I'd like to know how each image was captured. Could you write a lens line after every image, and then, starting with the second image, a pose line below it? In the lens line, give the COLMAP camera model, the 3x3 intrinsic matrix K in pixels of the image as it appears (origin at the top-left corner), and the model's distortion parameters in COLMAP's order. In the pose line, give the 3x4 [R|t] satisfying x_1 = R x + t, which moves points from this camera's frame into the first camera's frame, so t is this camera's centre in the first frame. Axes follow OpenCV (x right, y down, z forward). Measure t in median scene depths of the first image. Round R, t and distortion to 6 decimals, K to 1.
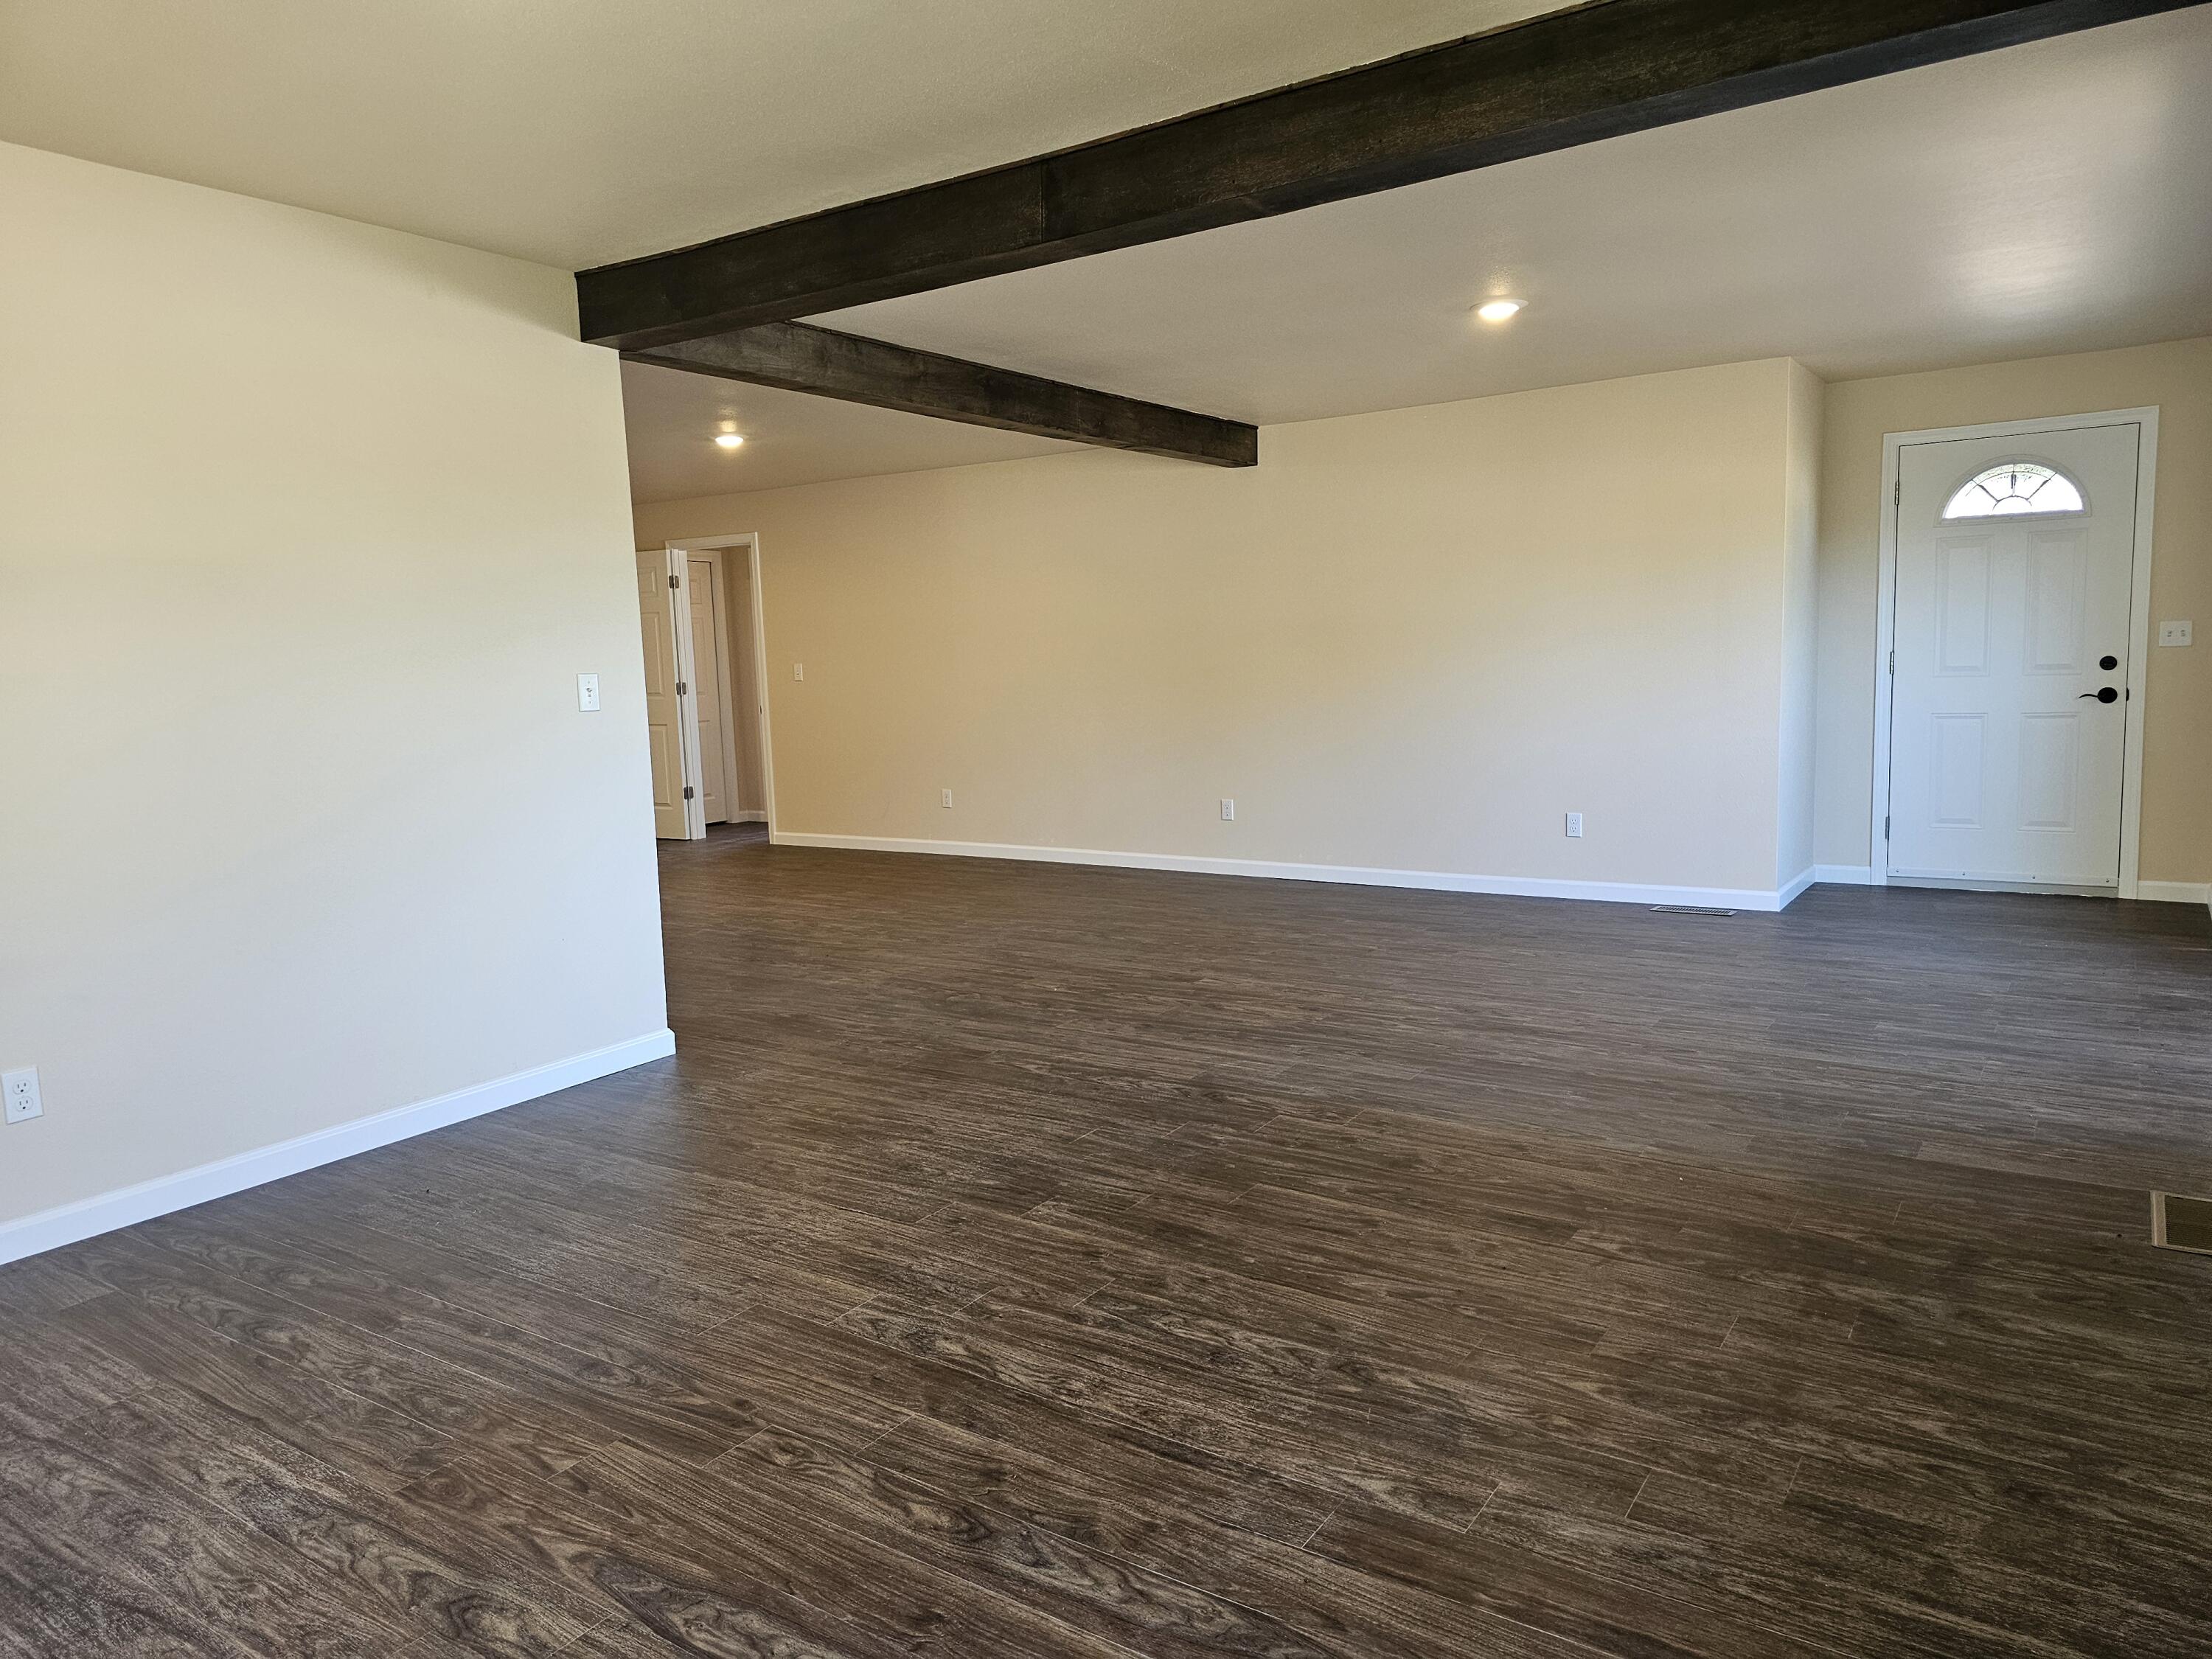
lens RADIAL K [[1479.0, 0, 1090.2], [0, 1479.0, 815.9], [0, 0, 1]] dist [0.060197, -0.045428]
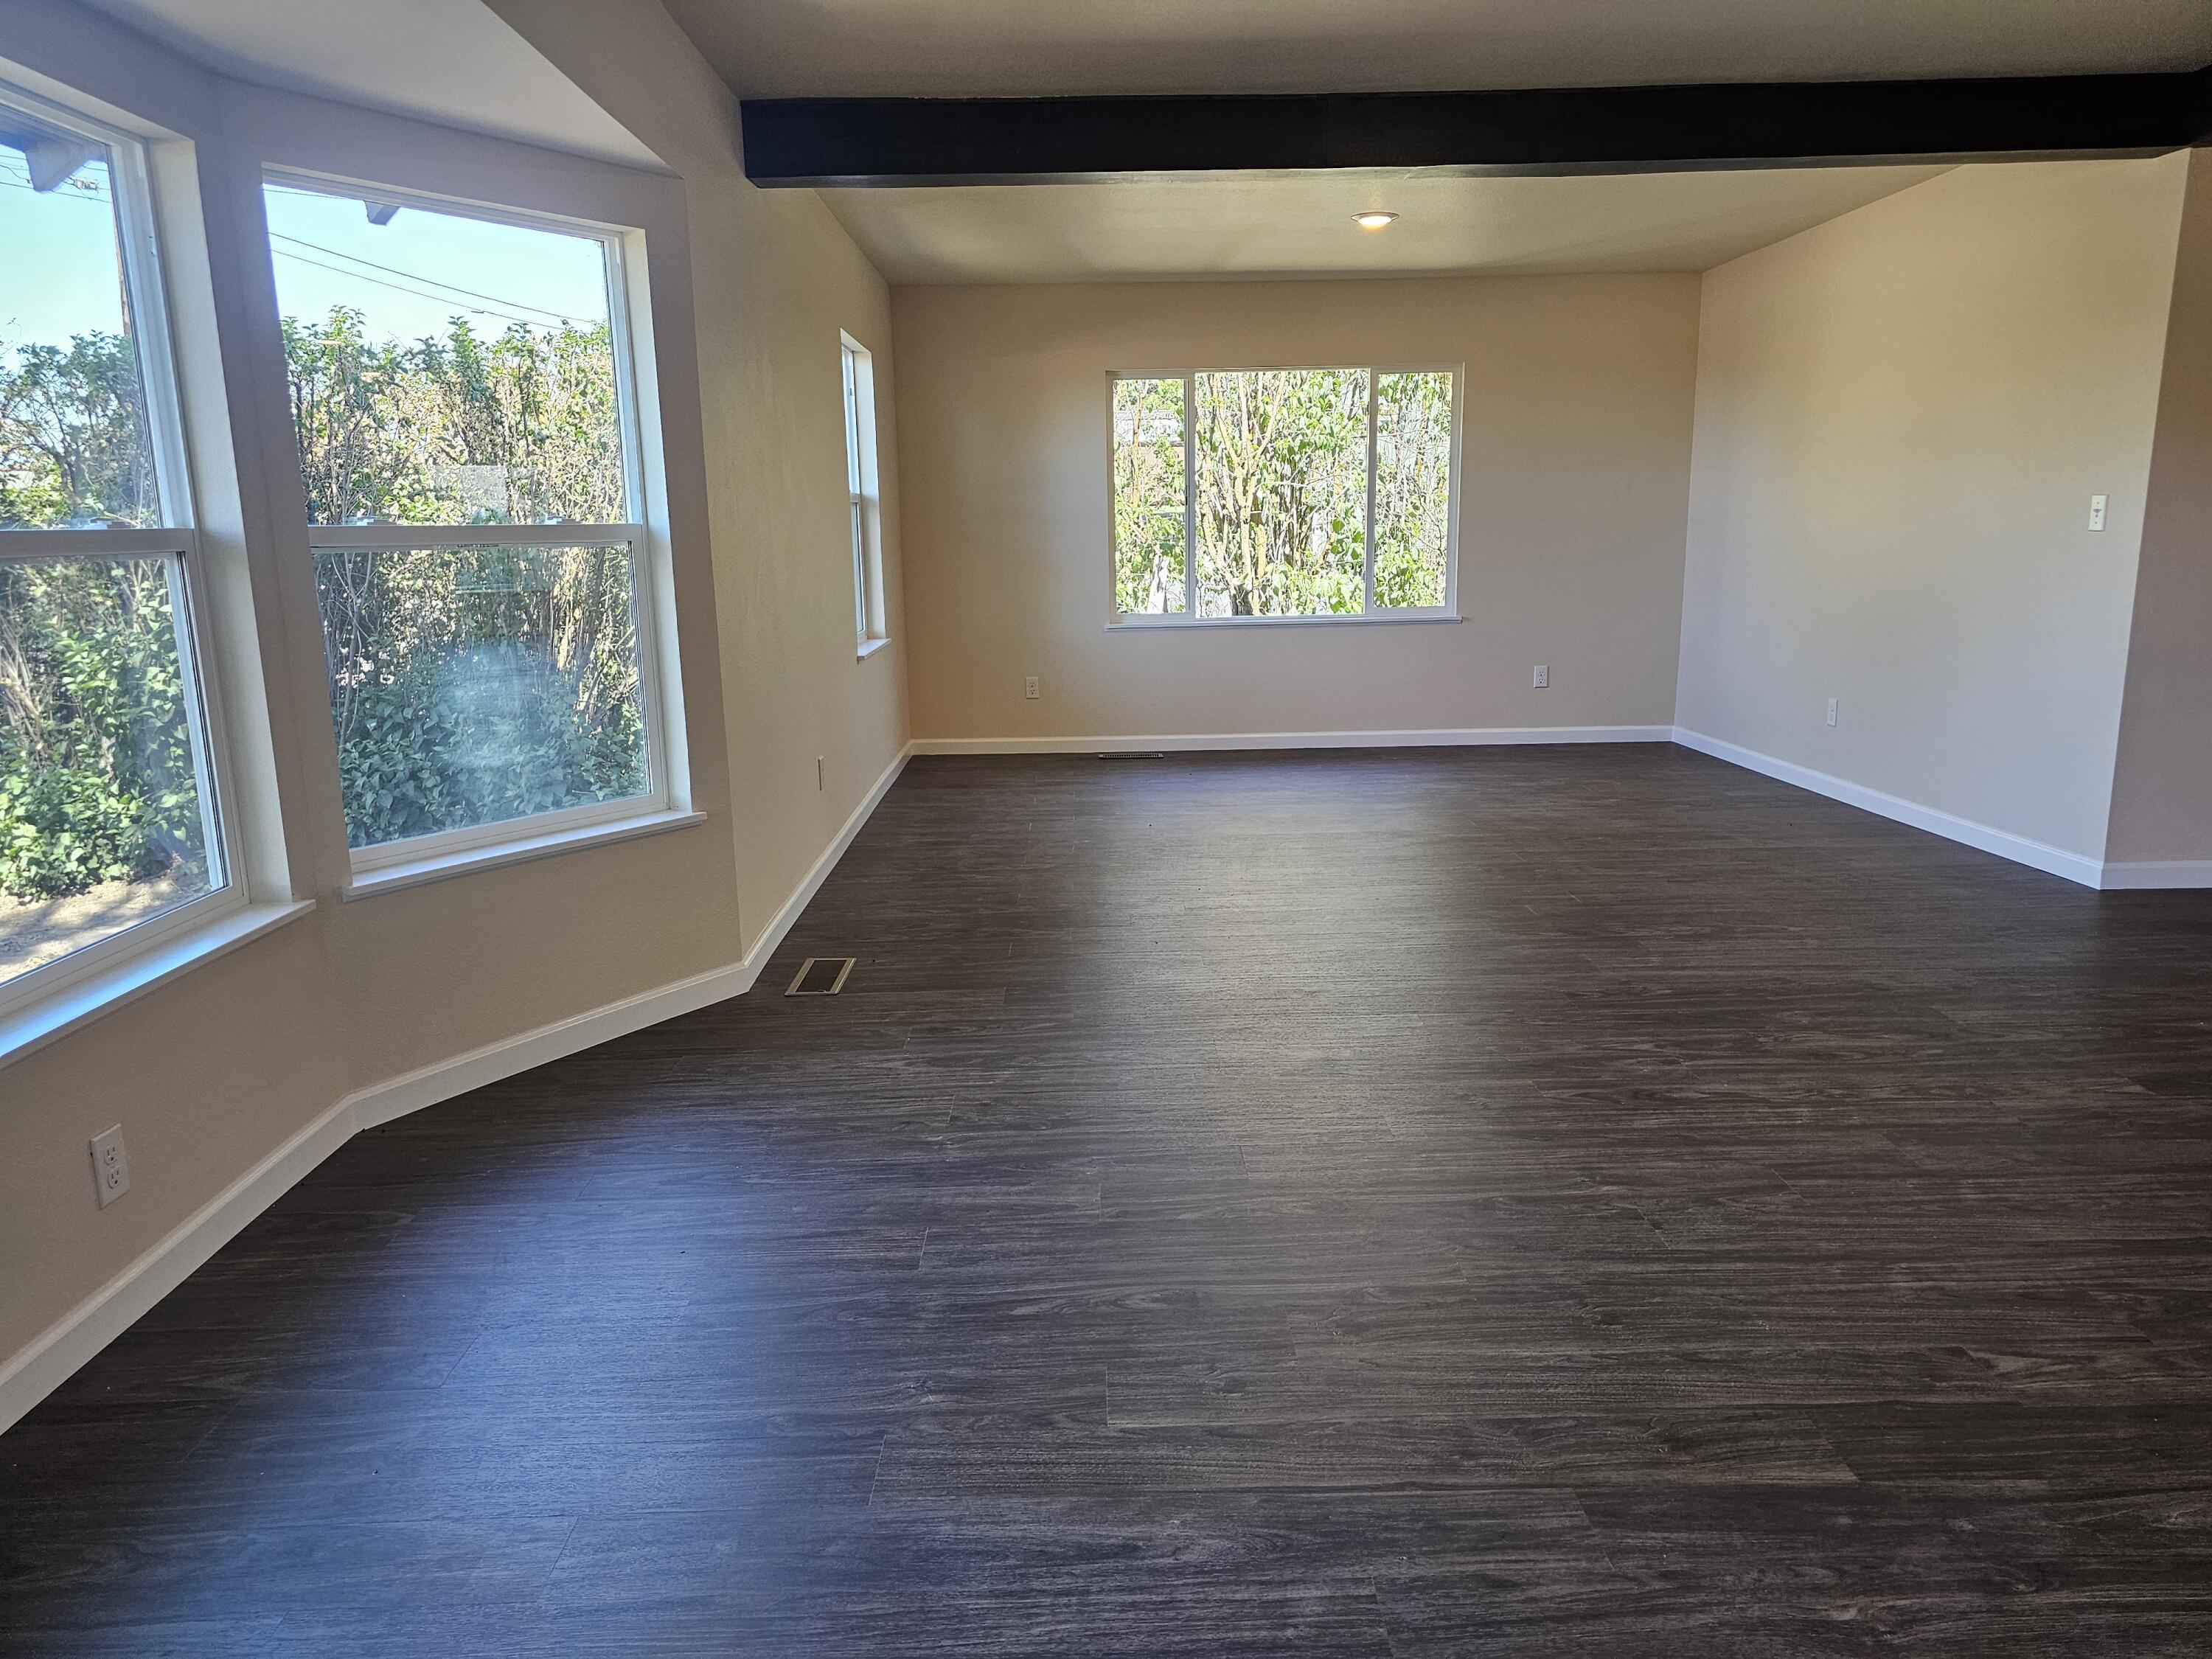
lens RADIAL K [[1479.0, 0, 1112.0], [0, 1479.0, 848.2], [0, 0, 1]] dist [0.060197, -0.045428]
pose [[-0.810099, 0.168701, -0.561497, 0.992145], [-0.024910, 0.946939, 0.320447, -0.210154], [0.585763, 0.273581, -0.762912, 1.695912]]
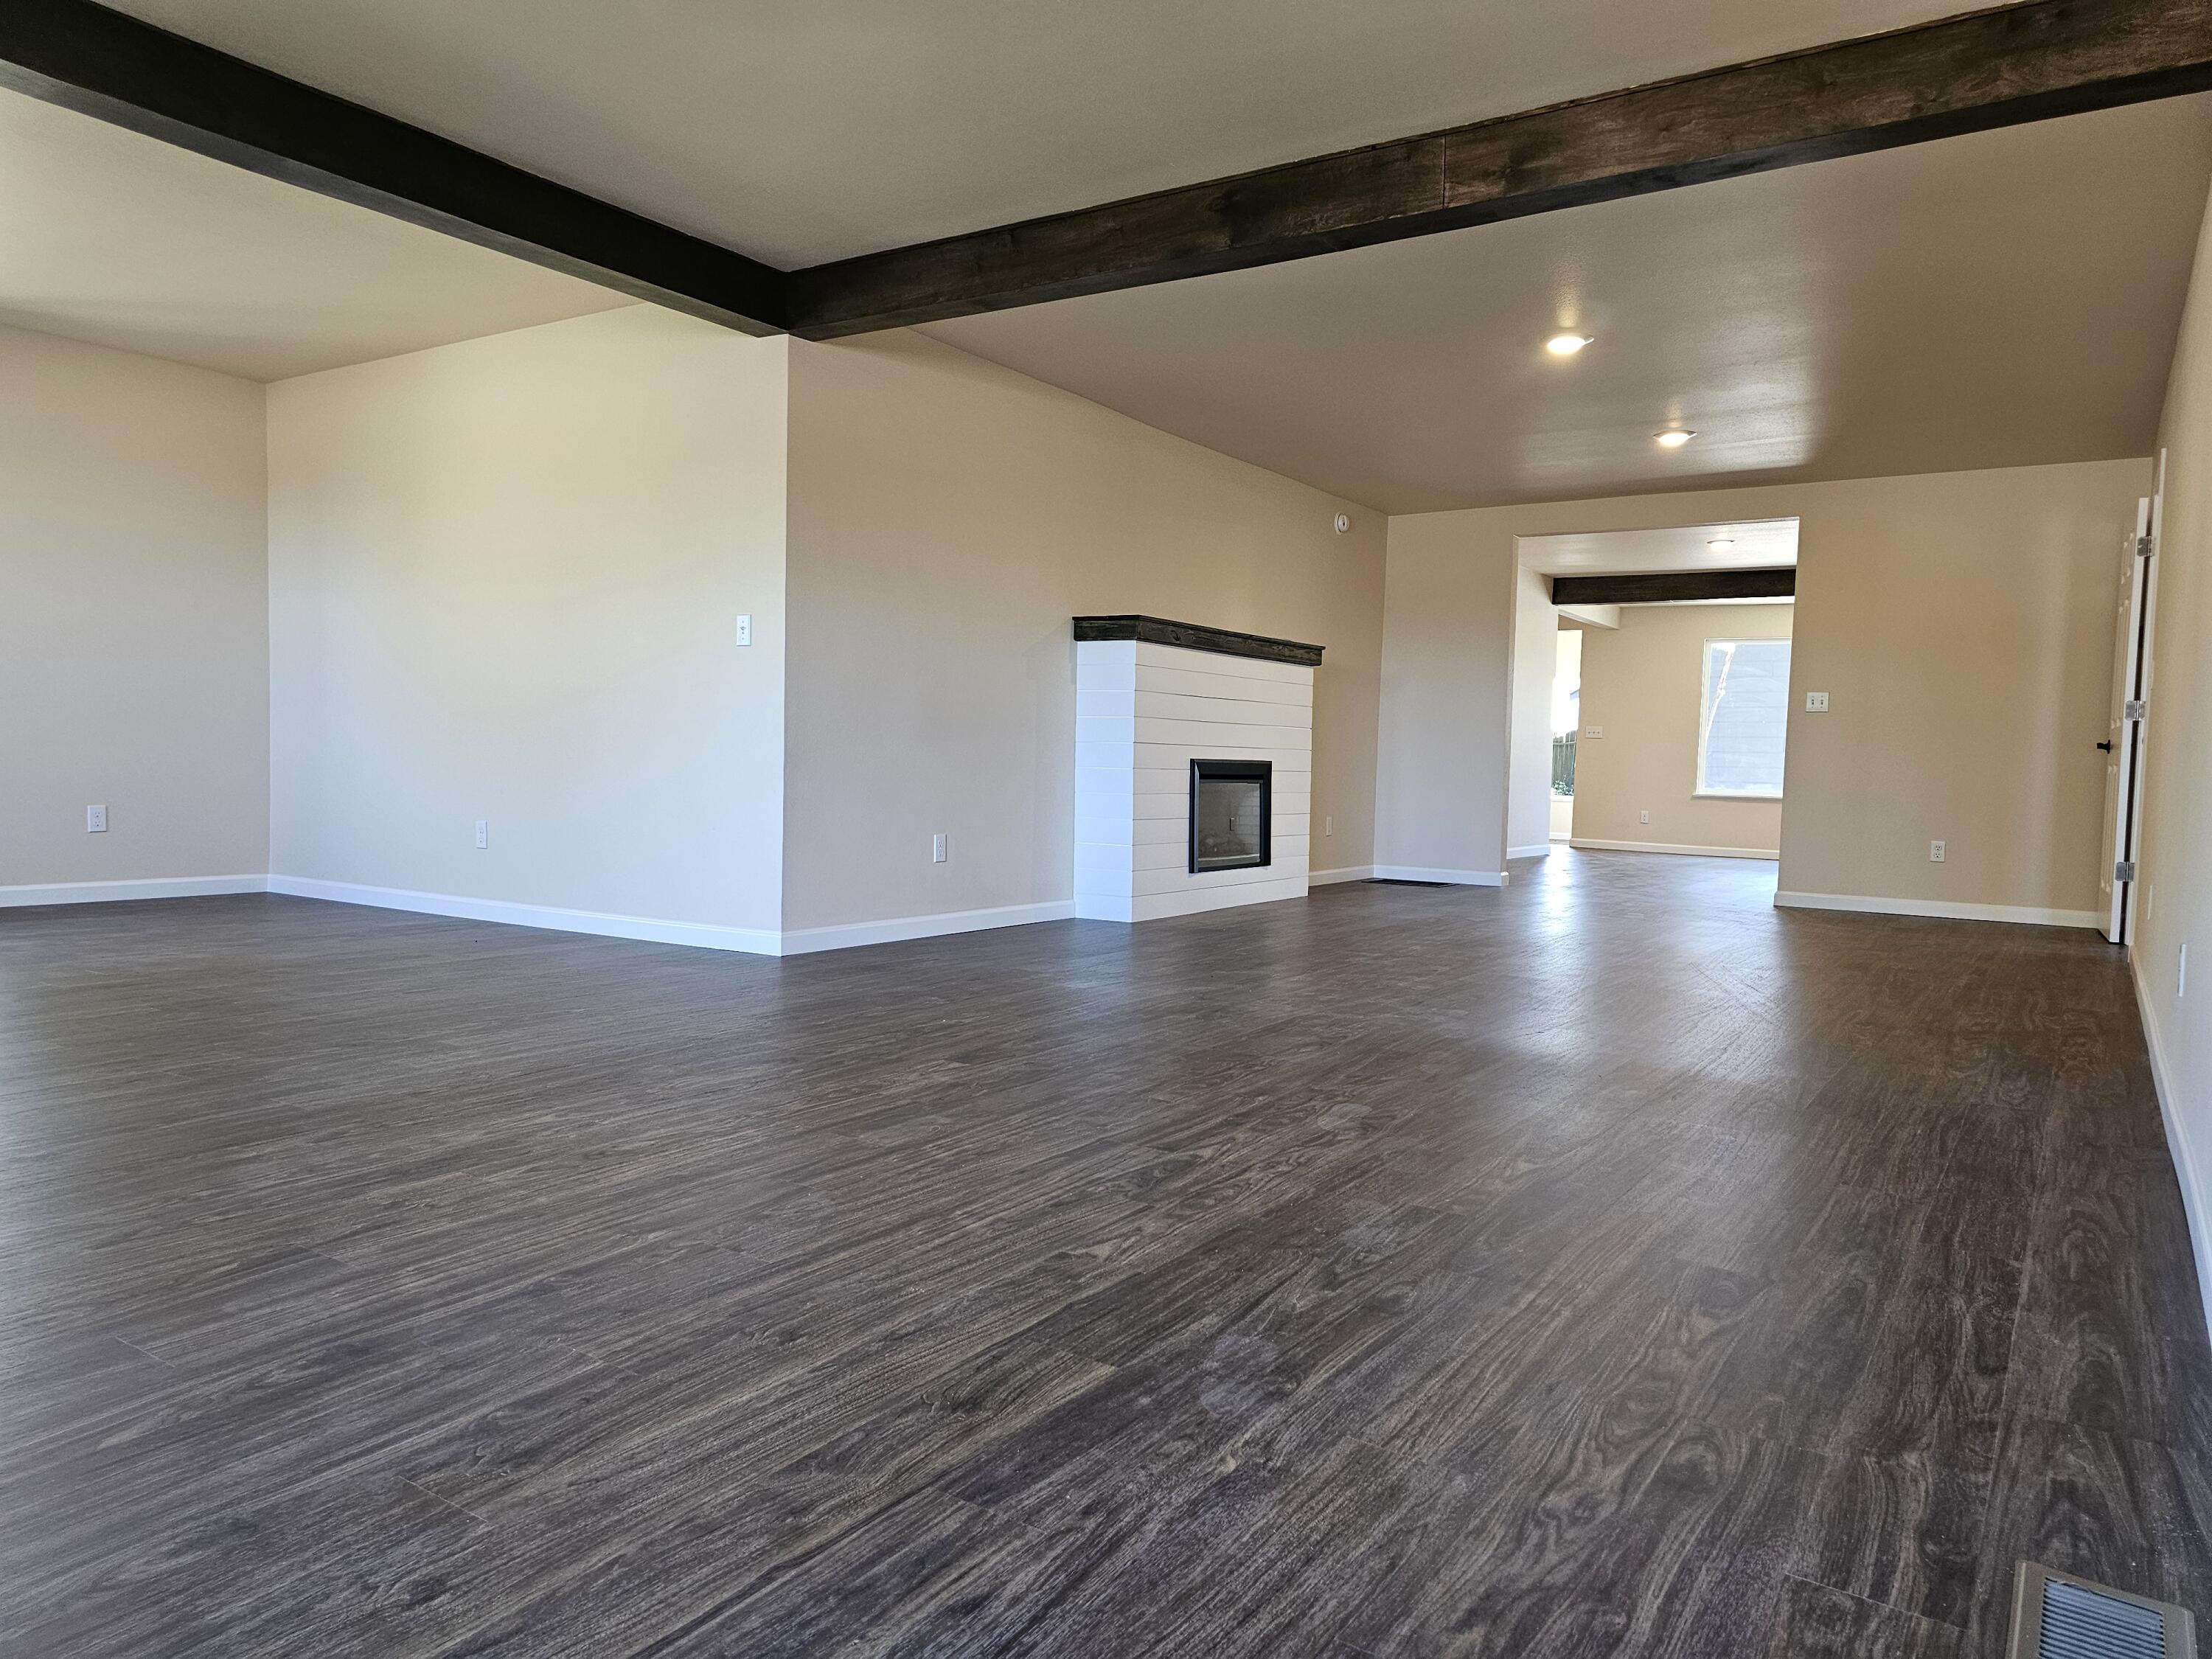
lens RADIAL K [[1479.0, 0, 1099.3], [0, 1479.0, 820.2], [0, 0, 1]] dist [0.060197, -0.045428]
pose [[0.012007, 0.077464, -0.996923, 1.014089], [-0.138786, 0.987474, 0.075058, -0.071071], [0.990250, 0.137458, 0.022607, 1.480197]]
